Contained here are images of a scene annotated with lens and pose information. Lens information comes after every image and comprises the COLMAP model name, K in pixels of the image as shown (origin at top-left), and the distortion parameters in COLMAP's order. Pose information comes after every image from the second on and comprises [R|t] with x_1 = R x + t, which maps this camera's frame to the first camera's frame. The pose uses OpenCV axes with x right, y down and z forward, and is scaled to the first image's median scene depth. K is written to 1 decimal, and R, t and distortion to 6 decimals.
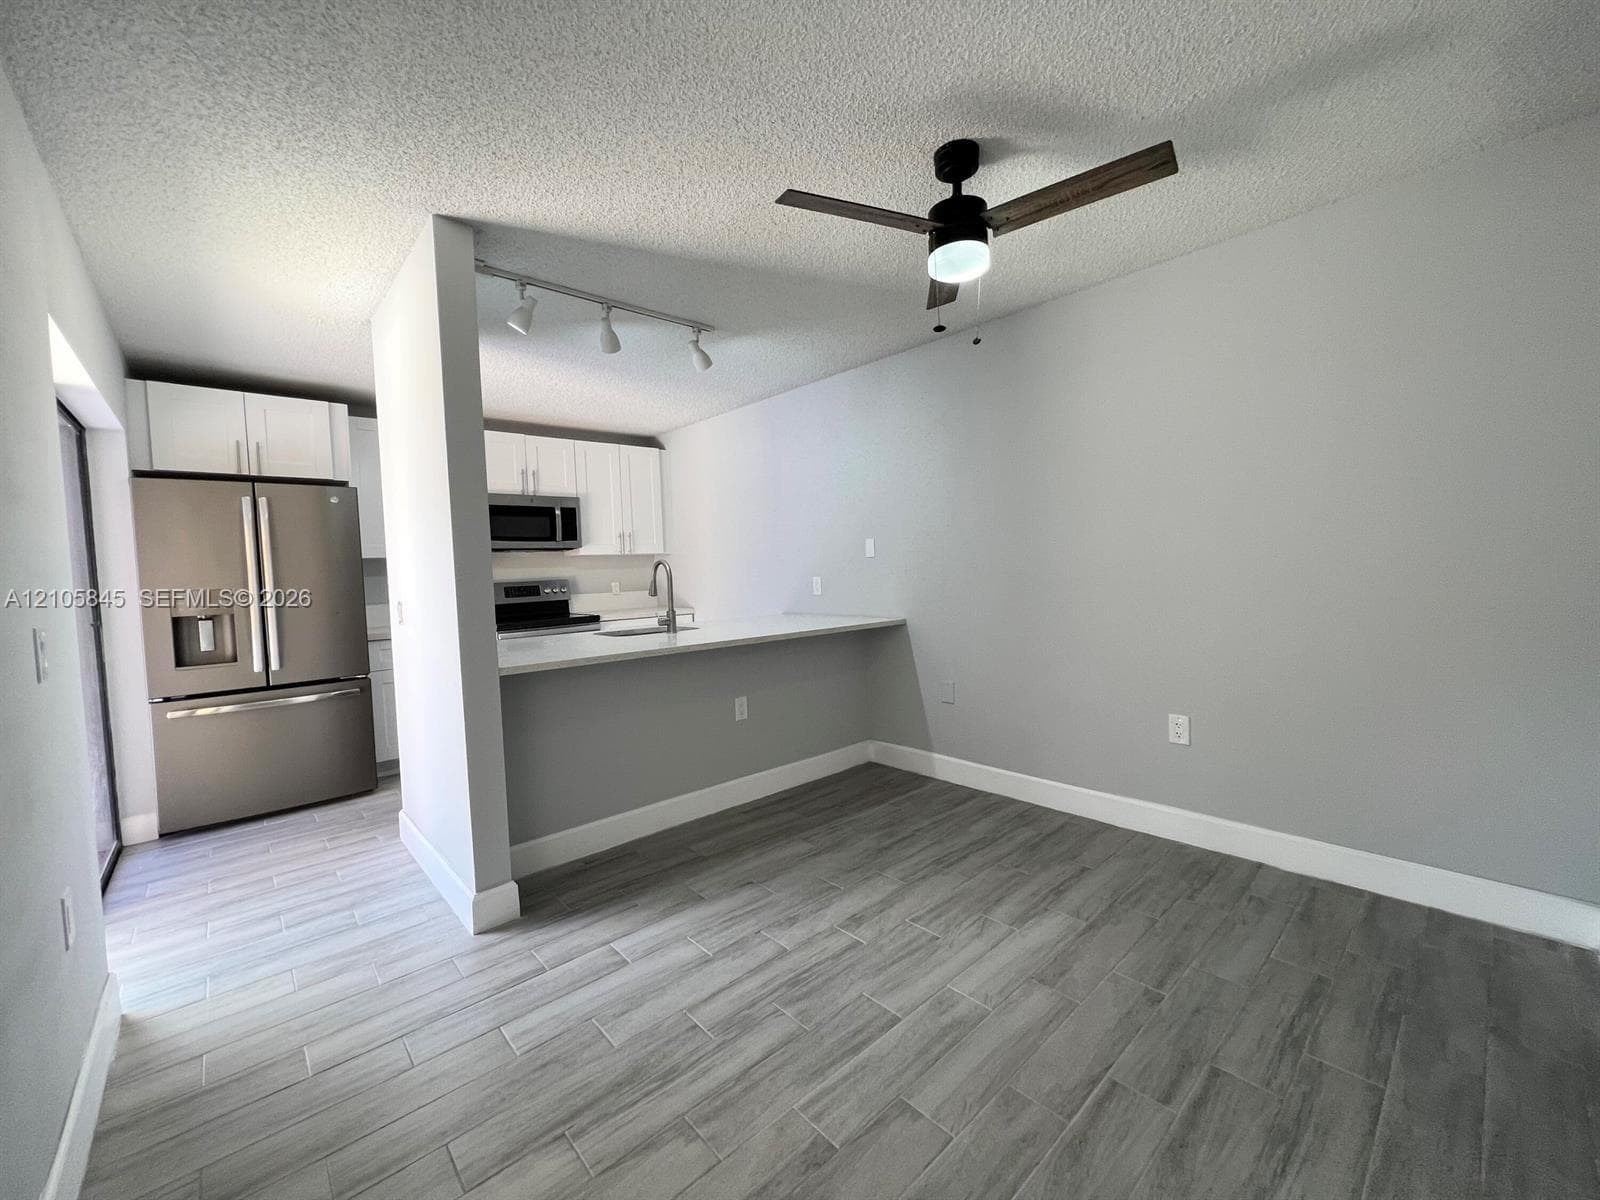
lens RADIAL K [[636.9, 0, 790.1], [0, 636.9, 604.0], [0, 0, 1]] dist [-0.001142, 0.000579]
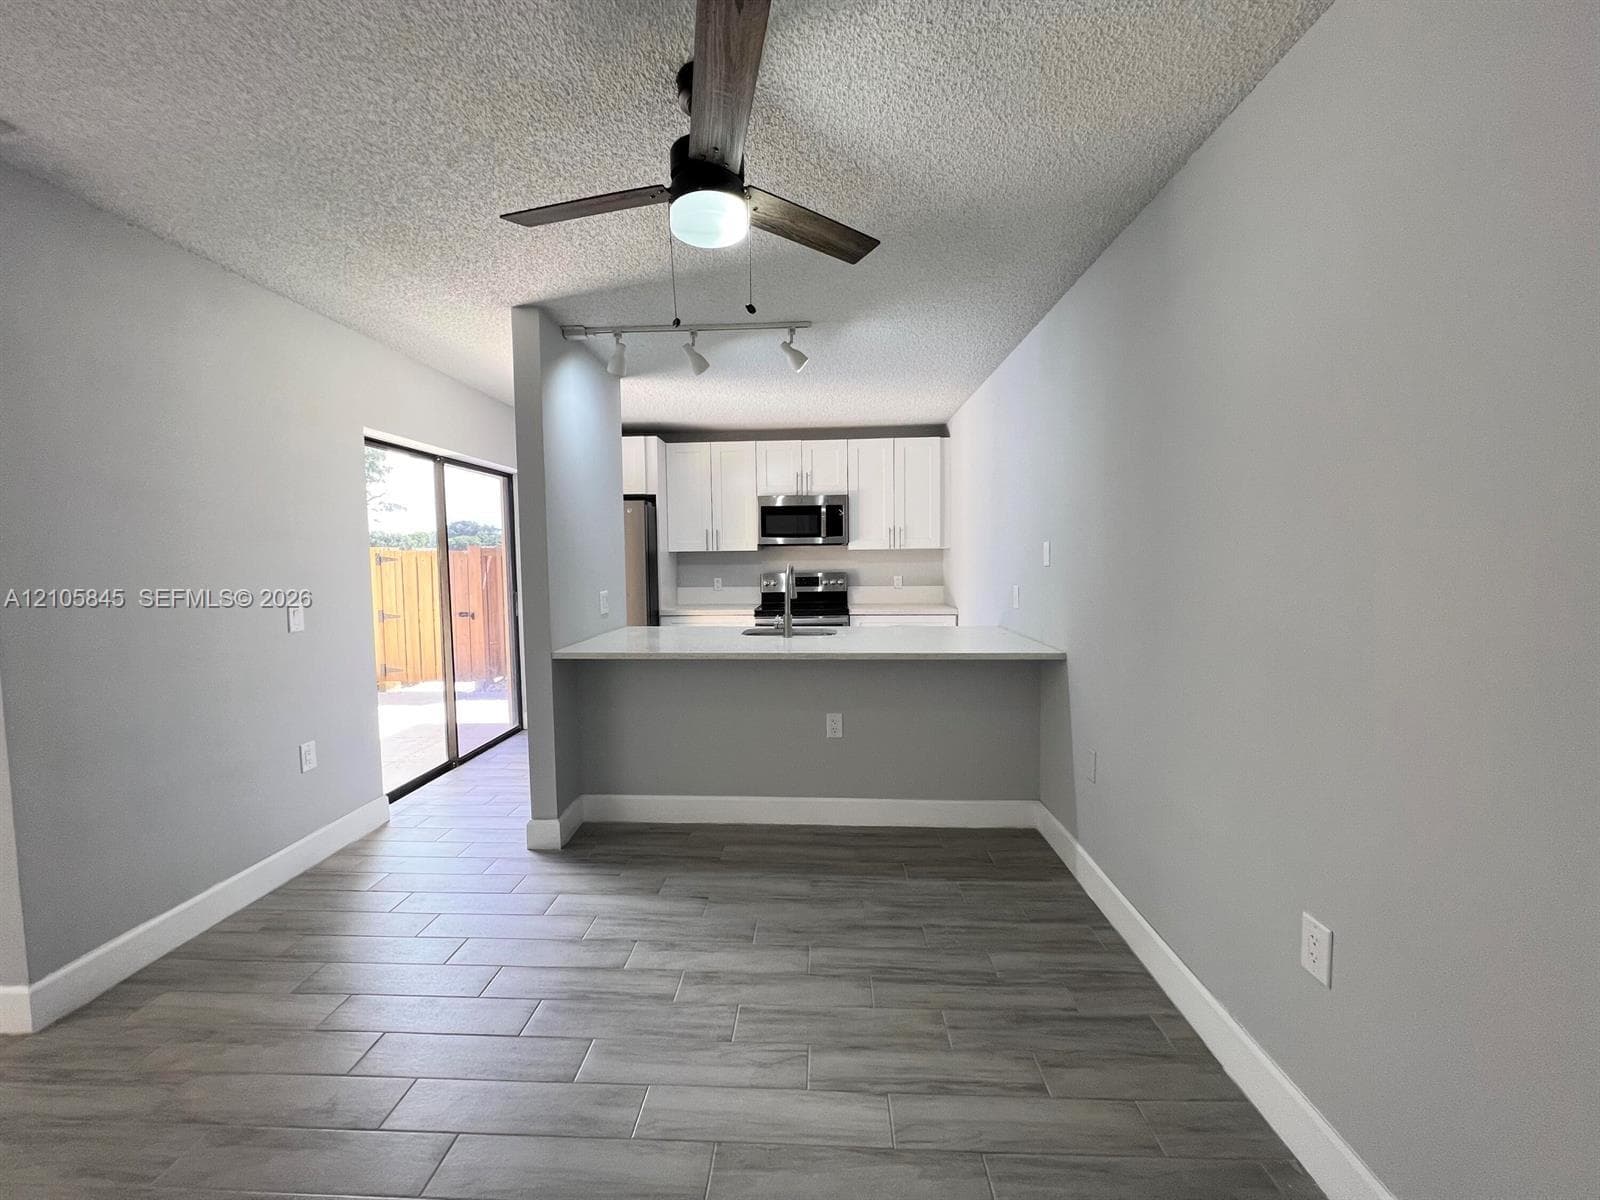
lens RADIAL K [[636.9, 0, 793.3], [0, 636.9, 603.8], [0, 0, 1]] dist [-0.001142, 0.000579]
pose [[0.716551, 0.079131, -0.693032, 0.577616], [-0.055290, 0.996862, 0.056656, -0.072519], [0.695340, -0.002279, 0.718677, 0.315514]]
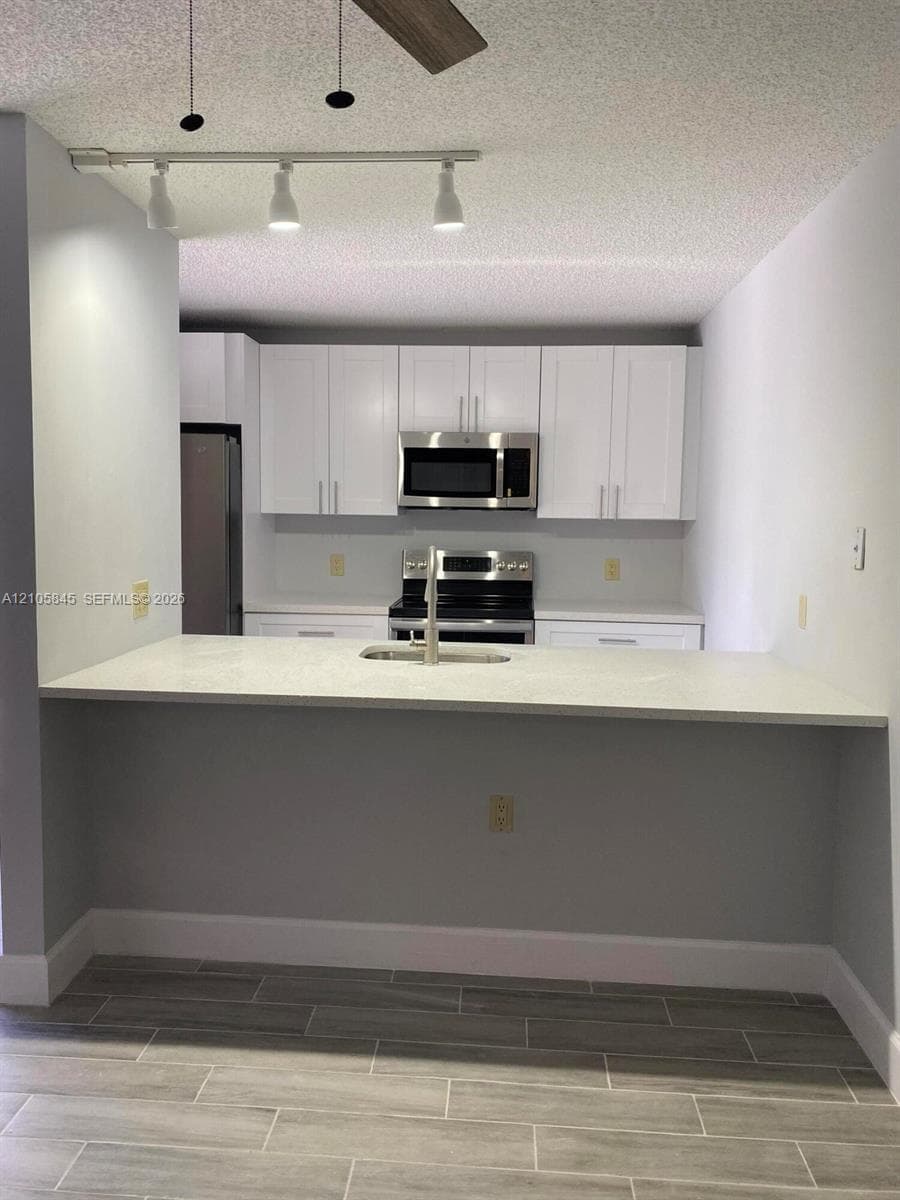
lens RADIAL K [[913.7, 0, 448.7], [0, 913.7, 596.4], [0, 0, 1]] dist [0.033593, -0.031865]
pose [[0.702554, 0.113081, -0.702589, 0.508712], [-0.083913, 0.993570, 0.076005, -0.102955], [0.706666, 0.005559, 0.707525, 0.417913]]
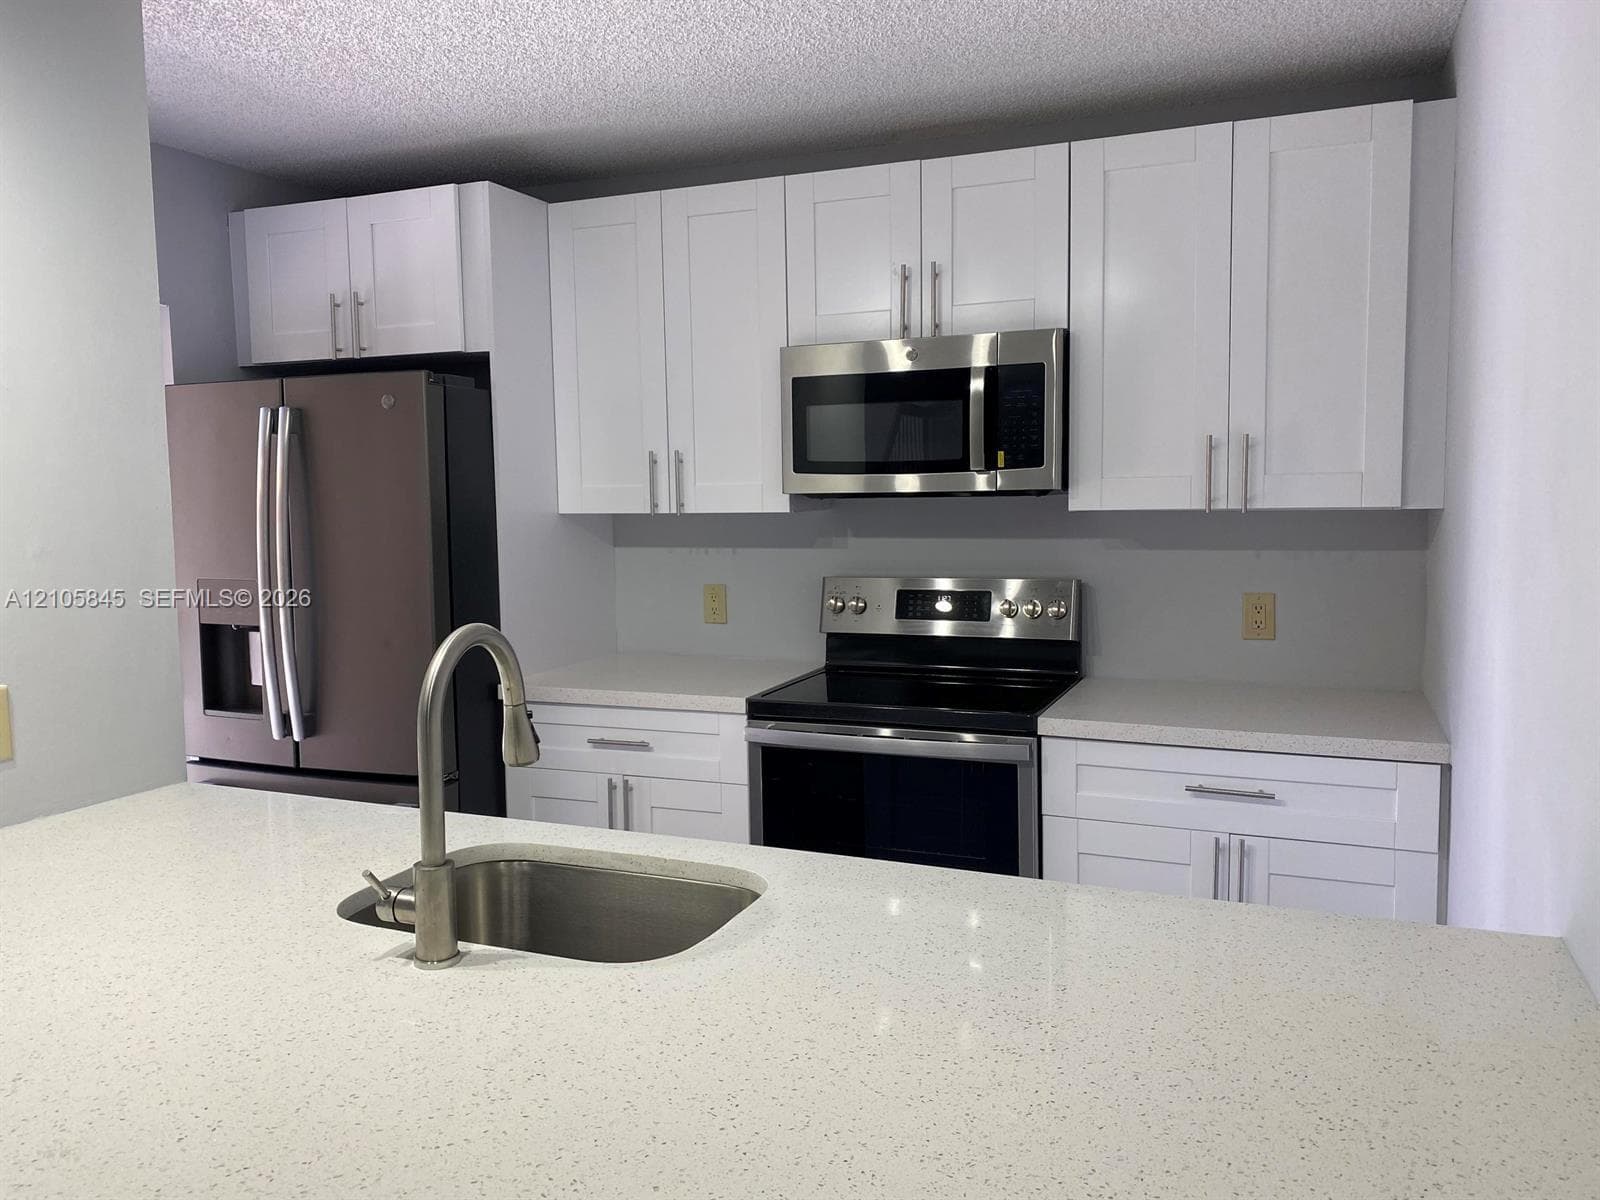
lens RADIAL K [[1218.3, 0, 794.4], [0, 1218.3, 584.9], [0, 0, 1]] dist [0.033593, -0.031865]
pose [[0.440305, 0.099048, -0.892368, 0.270556], [-0.056474, 0.994984, 0.082573, -0.141759], [0.896070, 0.014038, 0.443690, 1.036870]]
